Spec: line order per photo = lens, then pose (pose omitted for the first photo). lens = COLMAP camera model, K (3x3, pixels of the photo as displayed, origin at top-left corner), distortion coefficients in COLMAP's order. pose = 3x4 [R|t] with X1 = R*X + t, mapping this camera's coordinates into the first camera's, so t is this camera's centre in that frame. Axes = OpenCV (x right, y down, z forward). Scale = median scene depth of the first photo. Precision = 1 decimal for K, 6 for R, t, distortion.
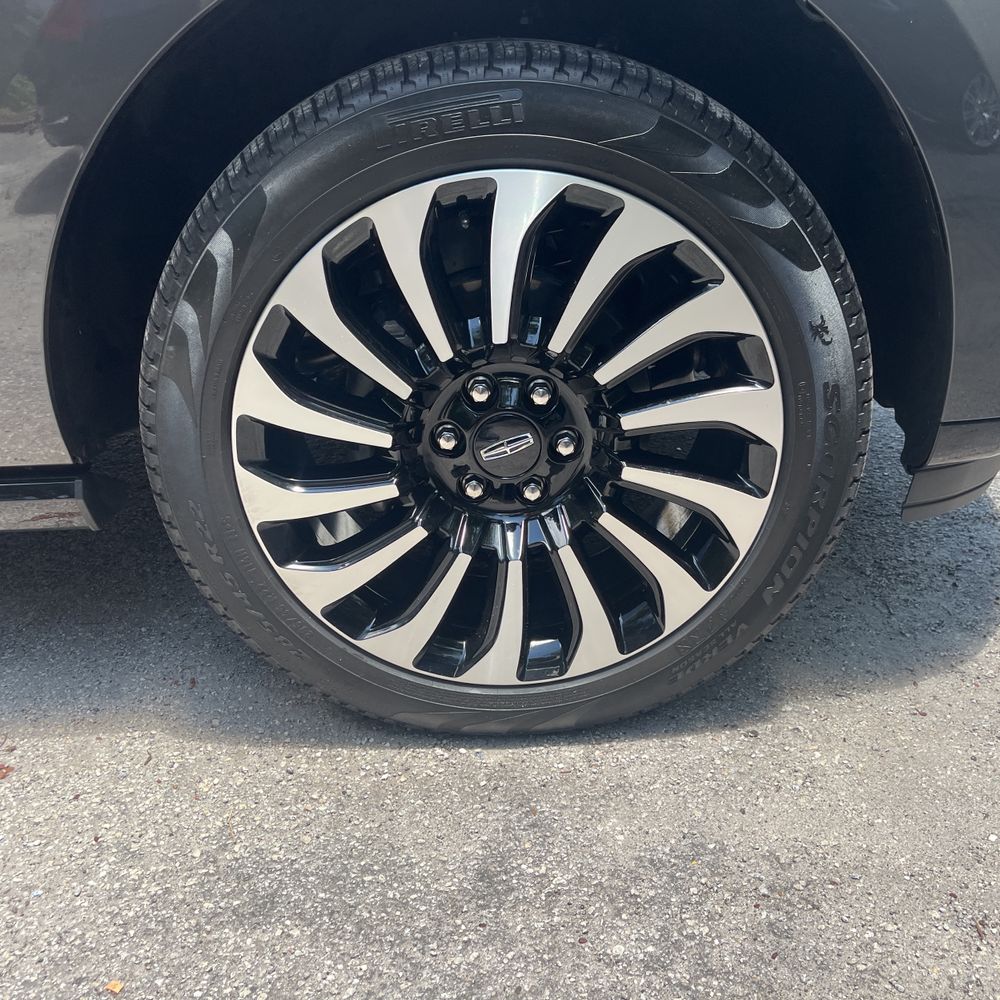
lens RADIAL K [[1015.8, 0, 496.6], [0, 1015.8, 497.1], [0, 0, 1]] dist [0.017637, 0.000000]
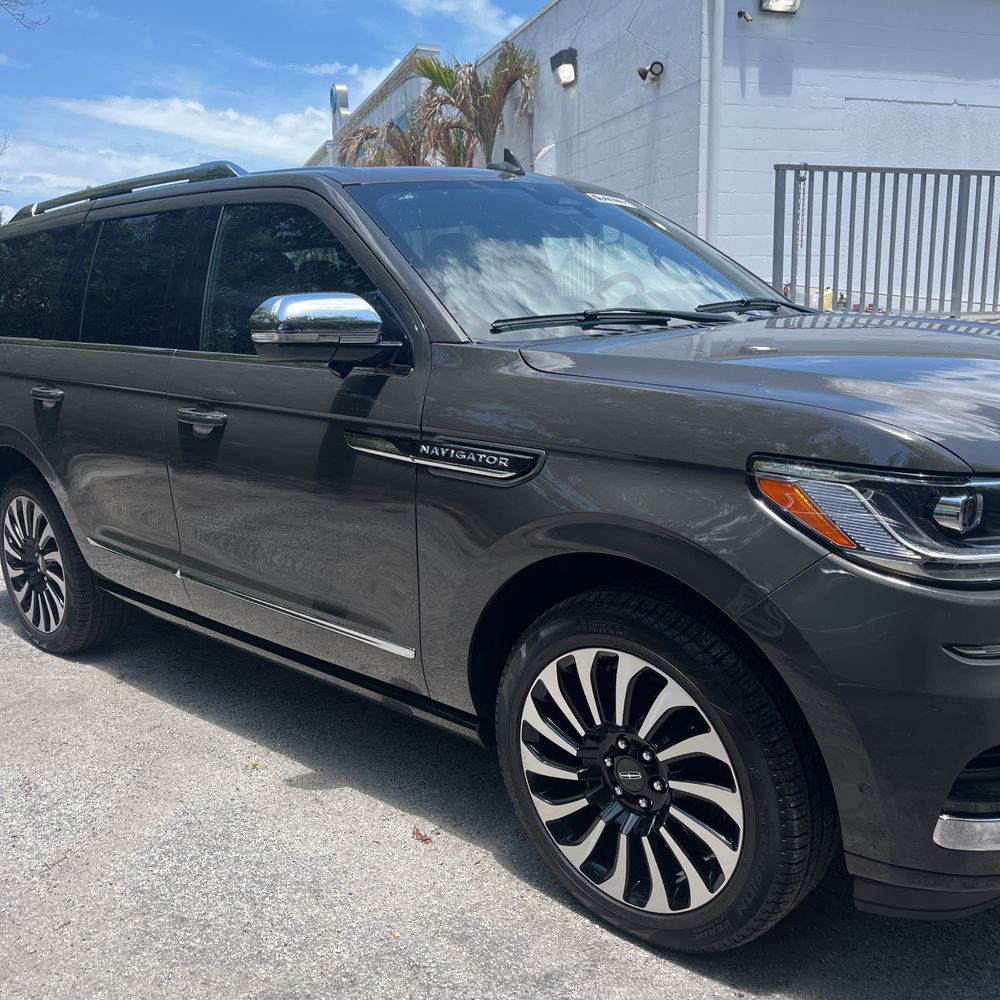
lens RADIAL K [[1015.8, 0, 498.3], [0, 1015.8, 499.4], [0, 0, 1]] dist [0.017637, 0.000000]
pose [[0.714738, 0.157950, -0.681324, 1.140706], [-0.283306, 0.956048, -0.075561, -0.355247], [0.639443, 0.247029, 0.728072, -0.777743]]
